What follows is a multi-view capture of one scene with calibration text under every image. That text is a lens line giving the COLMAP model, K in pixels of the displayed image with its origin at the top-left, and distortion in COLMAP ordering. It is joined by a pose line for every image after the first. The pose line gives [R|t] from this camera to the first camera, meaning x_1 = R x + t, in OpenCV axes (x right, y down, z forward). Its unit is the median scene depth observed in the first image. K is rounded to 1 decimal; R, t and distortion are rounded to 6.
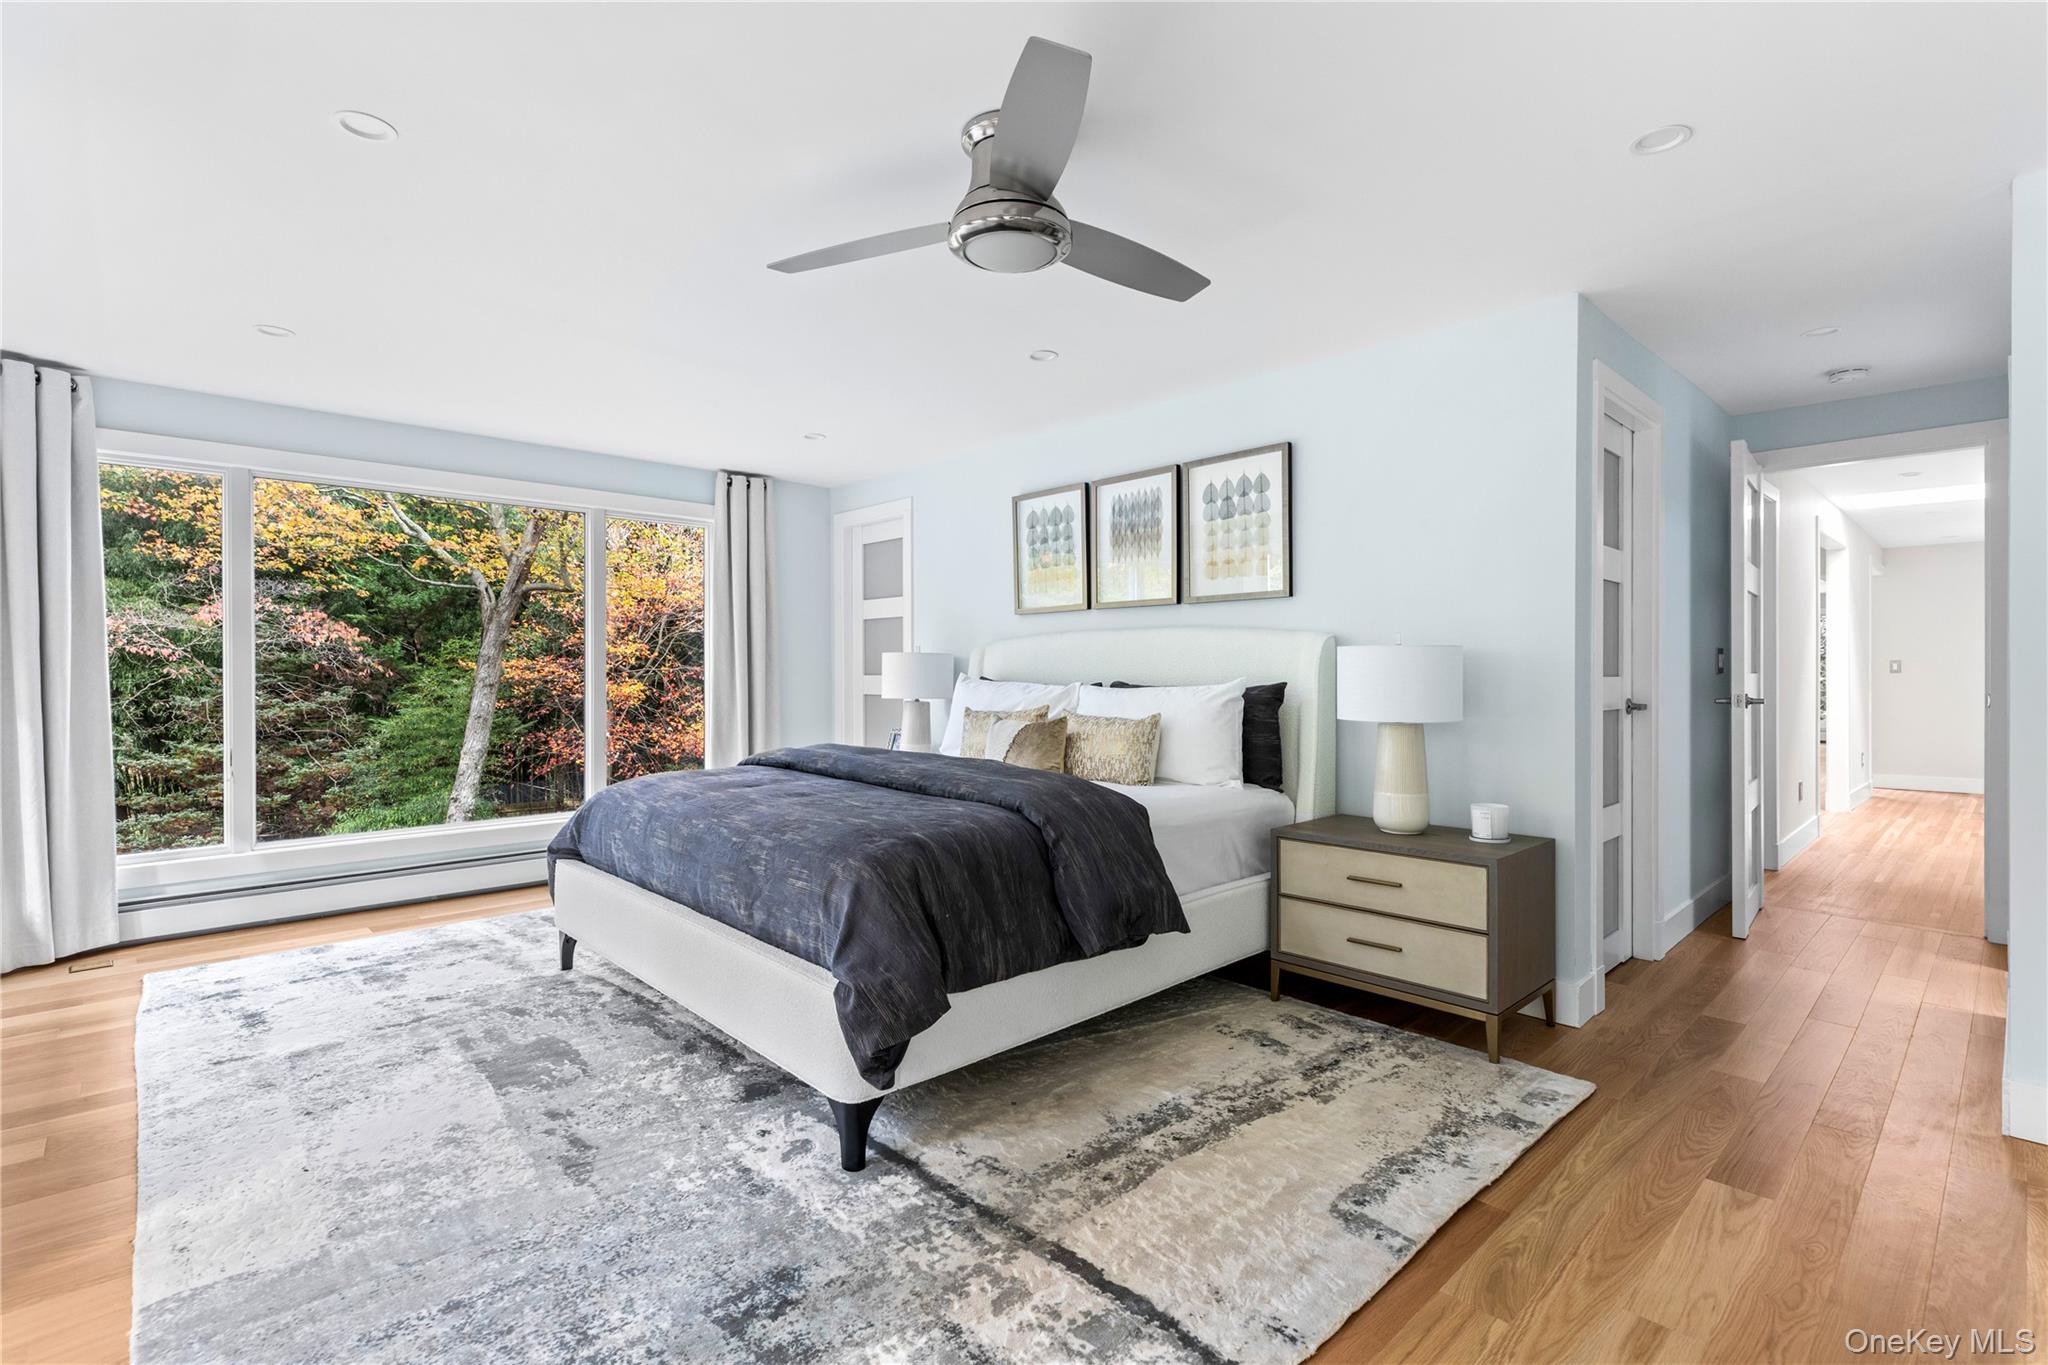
lens RADIAL K [[943.8, 0, 1024.0], [0, 943.8, 682.5], [0, 0, 1]] dist [0.010573, 0.000333]
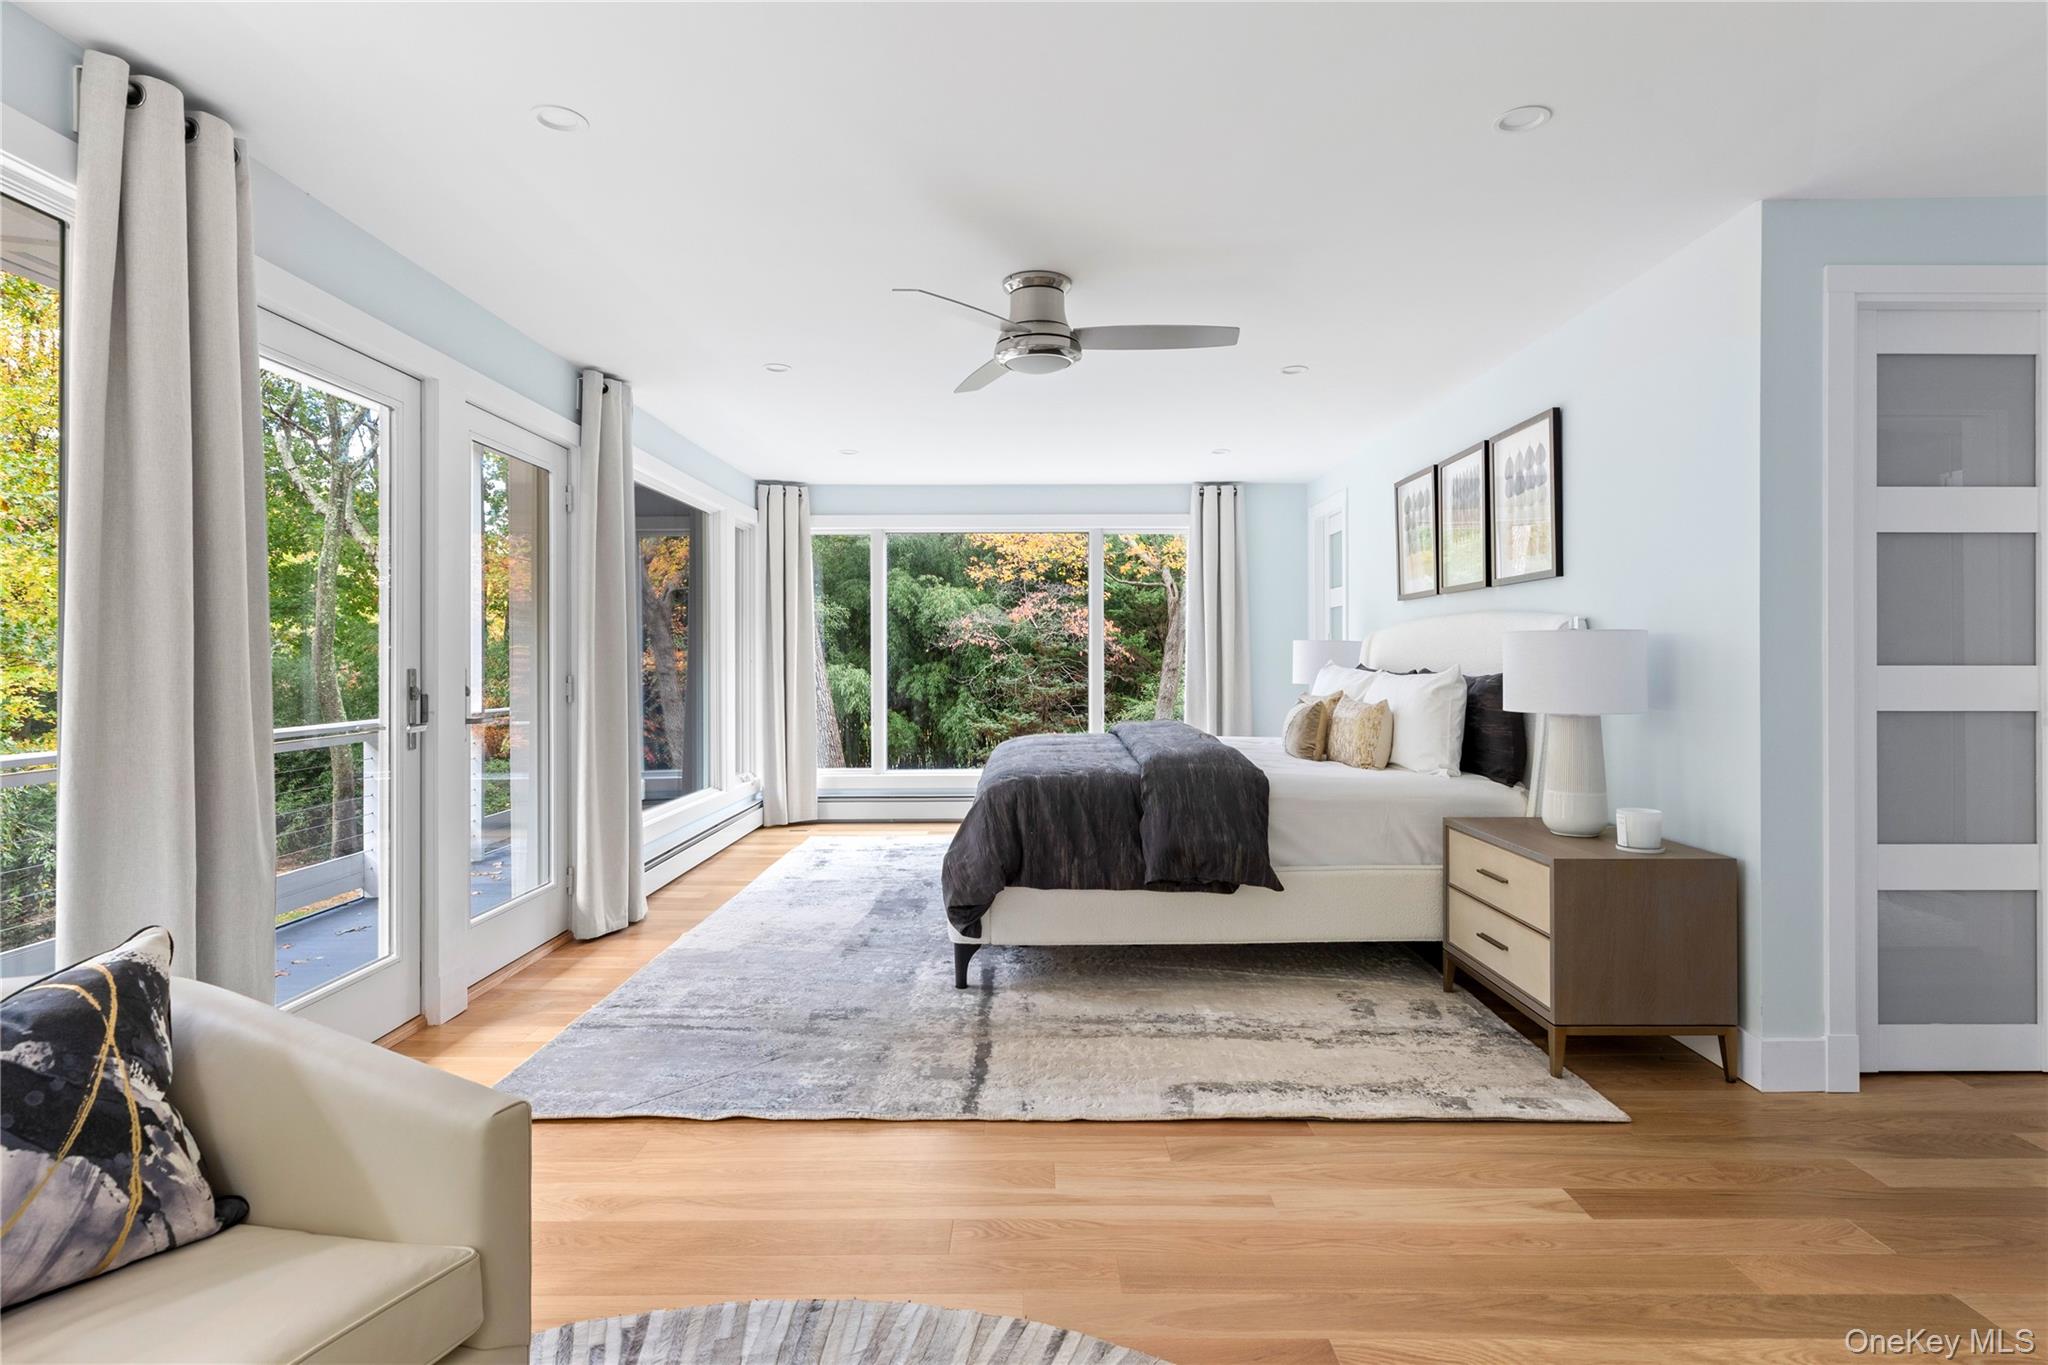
lens RADIAL K [[1019.5, 0, 1026.0], [0, 1019.5, 667.4], [0, 0, 1]] dist [0.001102, -0.000140]
pose [[0.729195, 0.005089, -0.684287, 0.816607], [-0.005769, 0.999983, 0.001290, -0.001801], [0.684282, 0.003007, 0.729211, -0.097787]]
